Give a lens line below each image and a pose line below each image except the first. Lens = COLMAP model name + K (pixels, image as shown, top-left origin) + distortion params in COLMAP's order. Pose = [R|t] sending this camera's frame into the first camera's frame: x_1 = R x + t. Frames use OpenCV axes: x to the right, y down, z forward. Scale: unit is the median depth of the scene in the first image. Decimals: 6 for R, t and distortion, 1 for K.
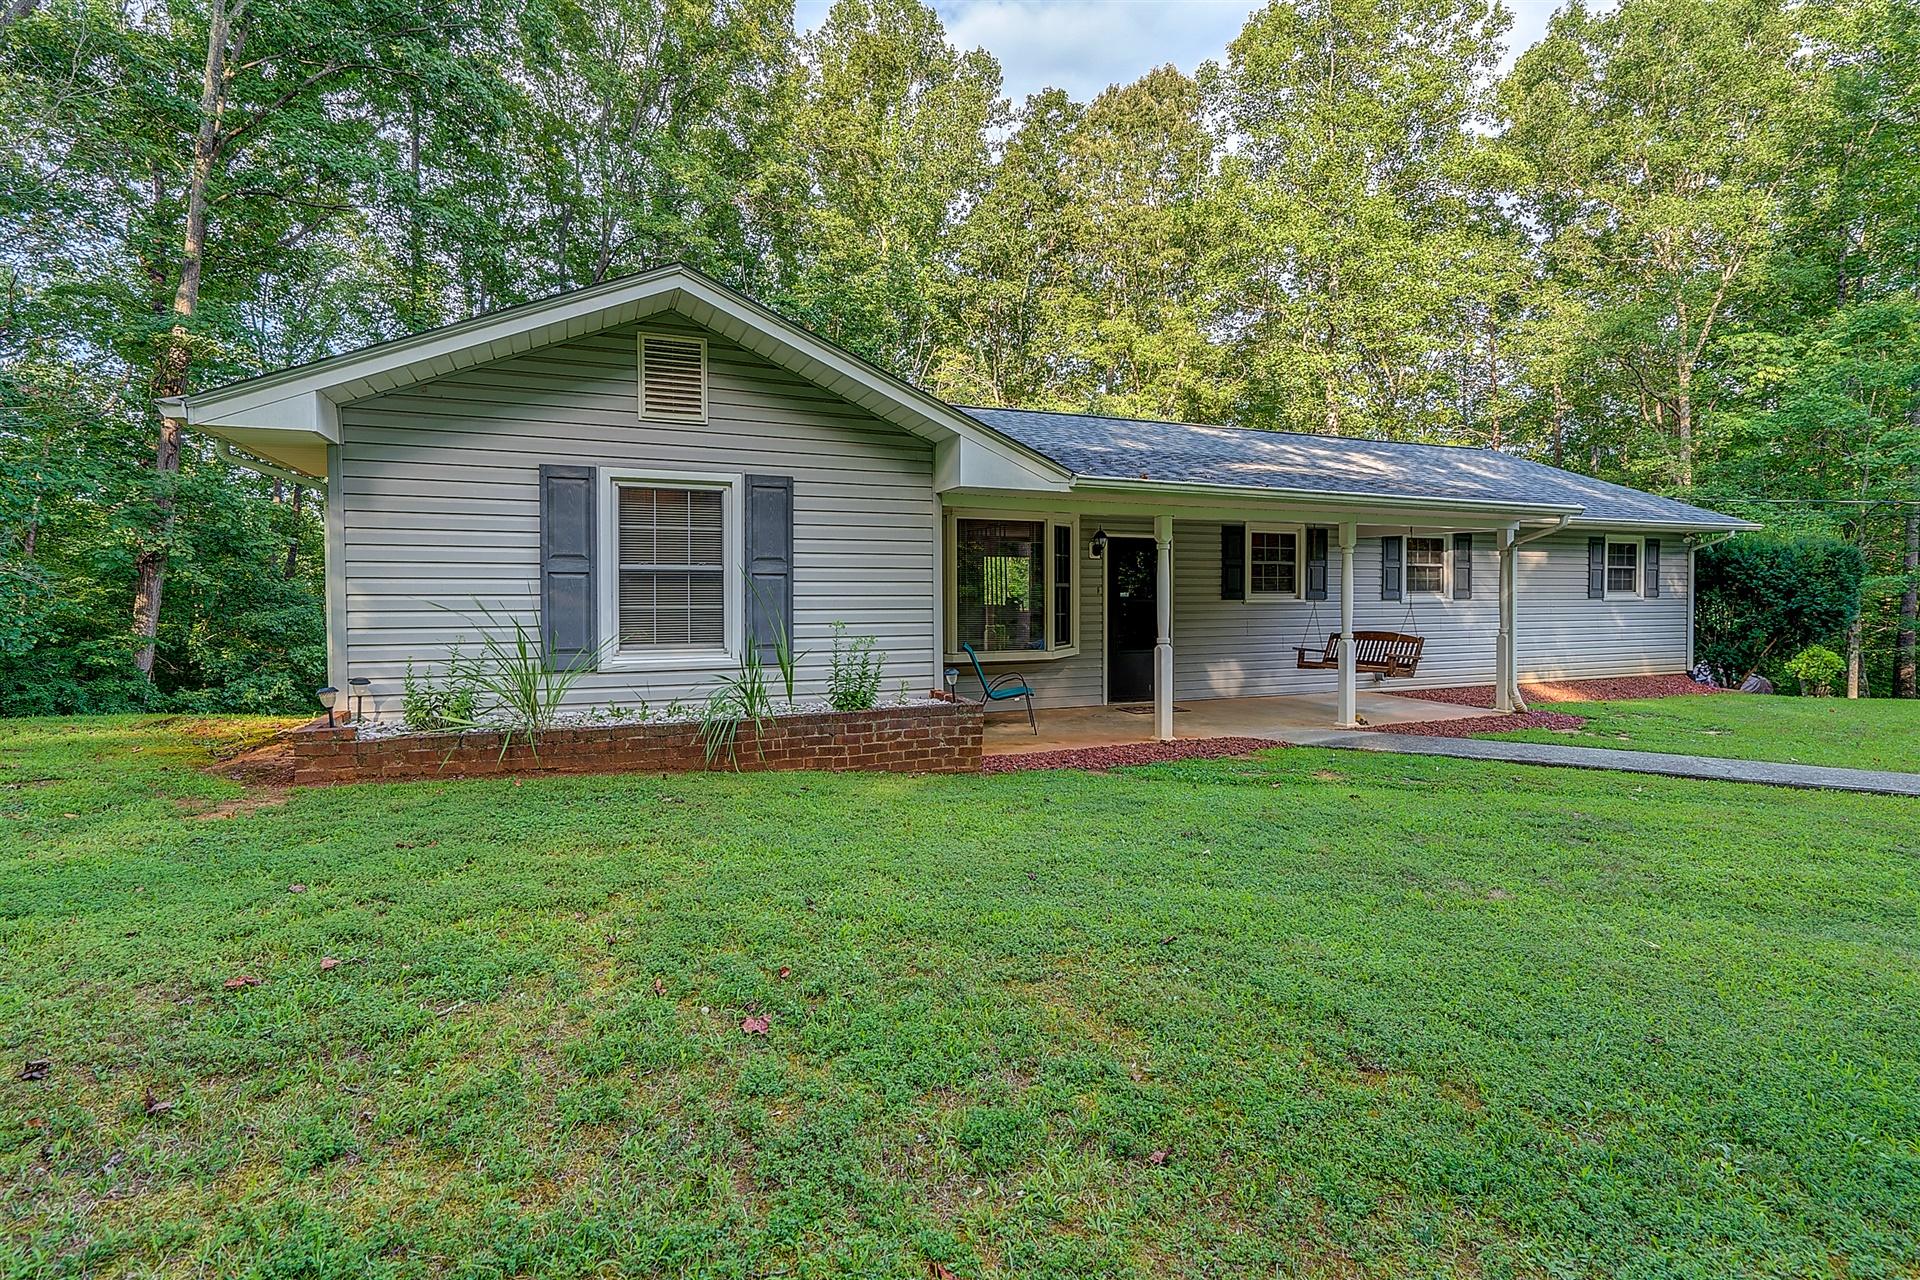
lens RADIAL K [[882.1, 0, 956.9], [0, 882.1, 605.8], [0, 0, 1]] dist [-0.002647, -0.000665]
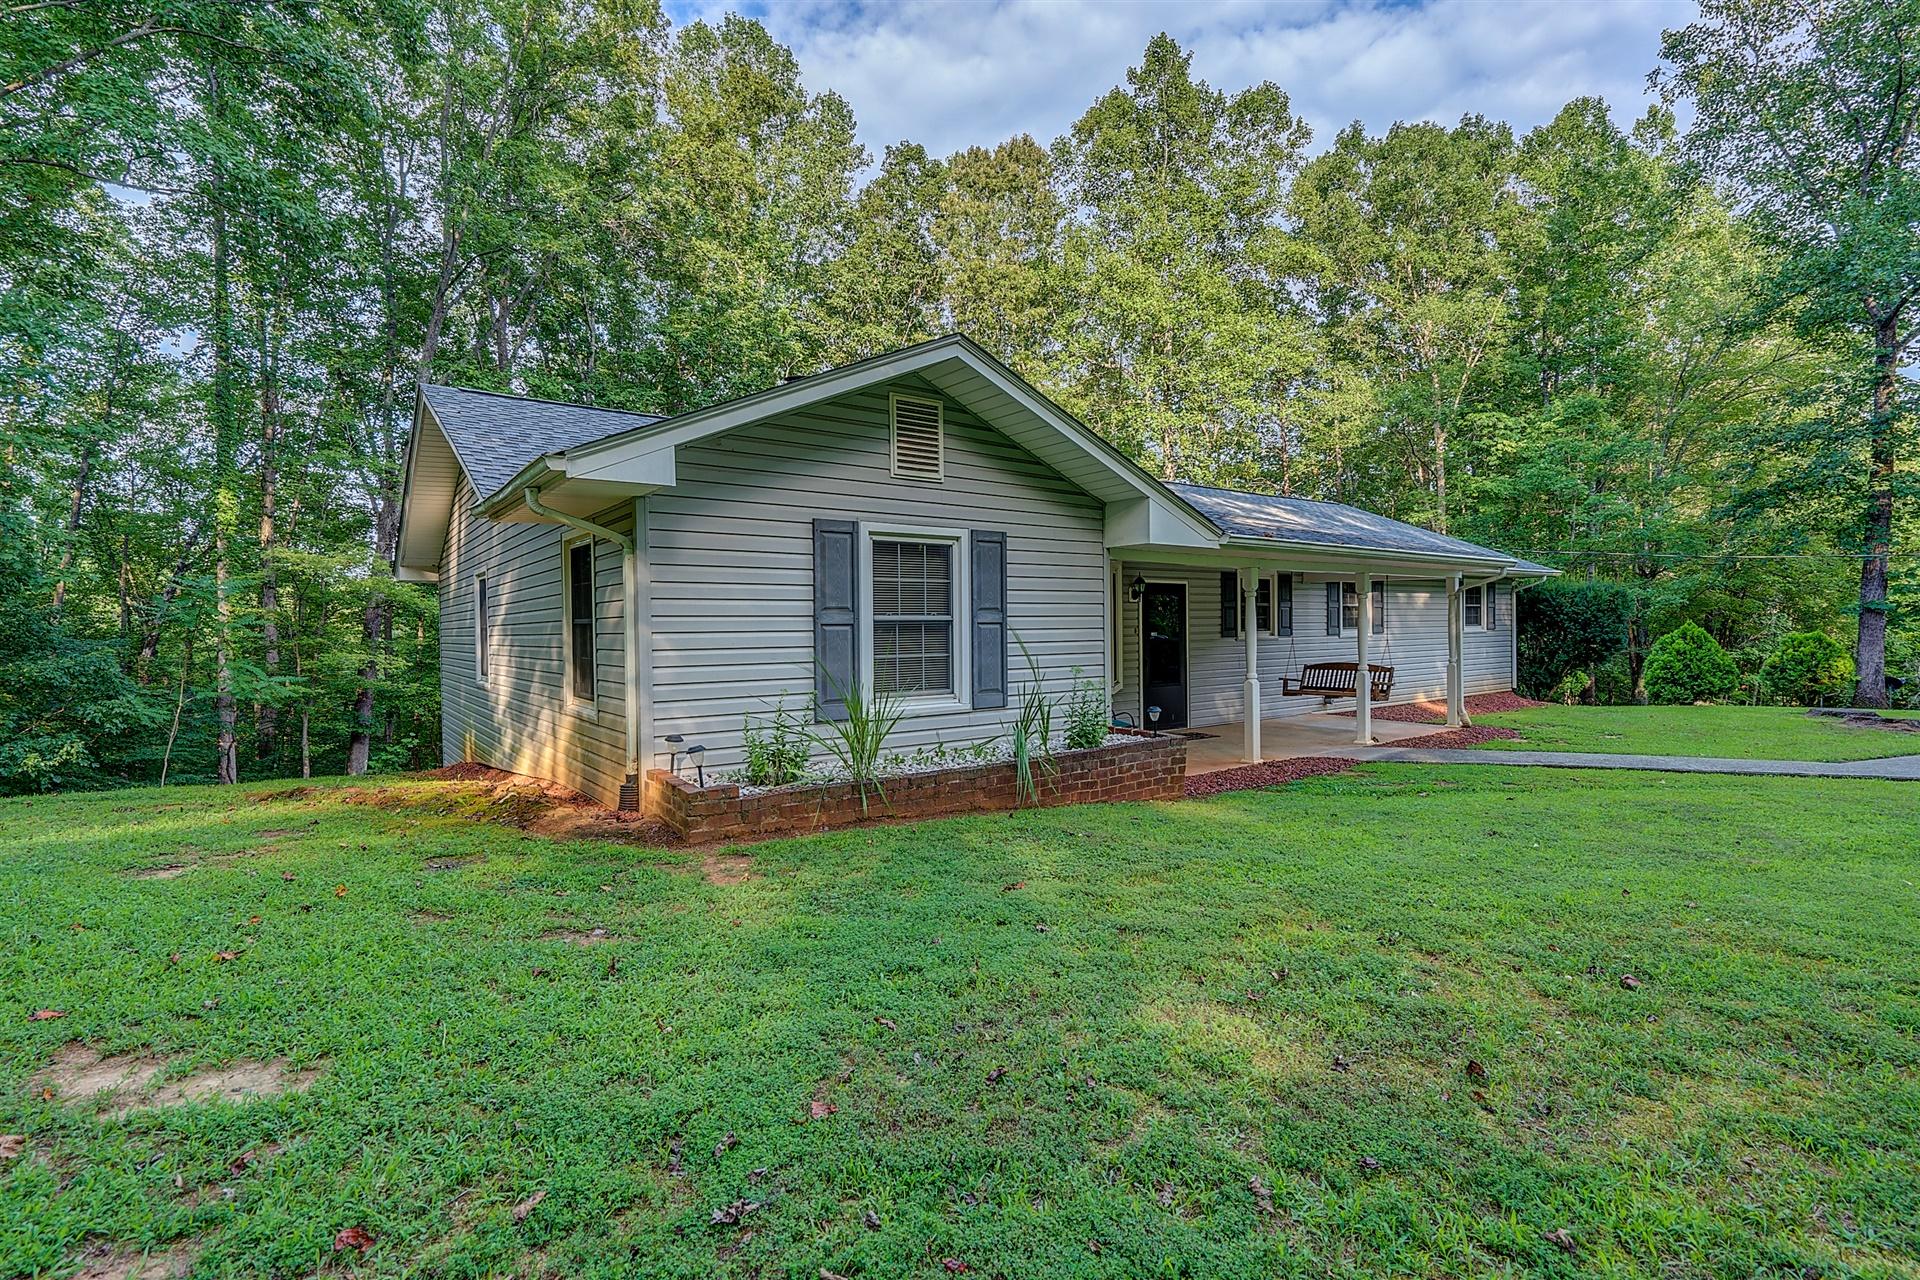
lens RADIAL K [[871.2, 0, 957.1], [0, 871.2, 627.1], [0, 0, 1]] dist [-0.003177, 0.000066]
pose [[0.971010, -0.009205, 0.238863, -0.318763], [0.012136, 0.999868, -0.010803, -0.012709], [-0.238732, 0.013389, 0.970993, -0.009574]]
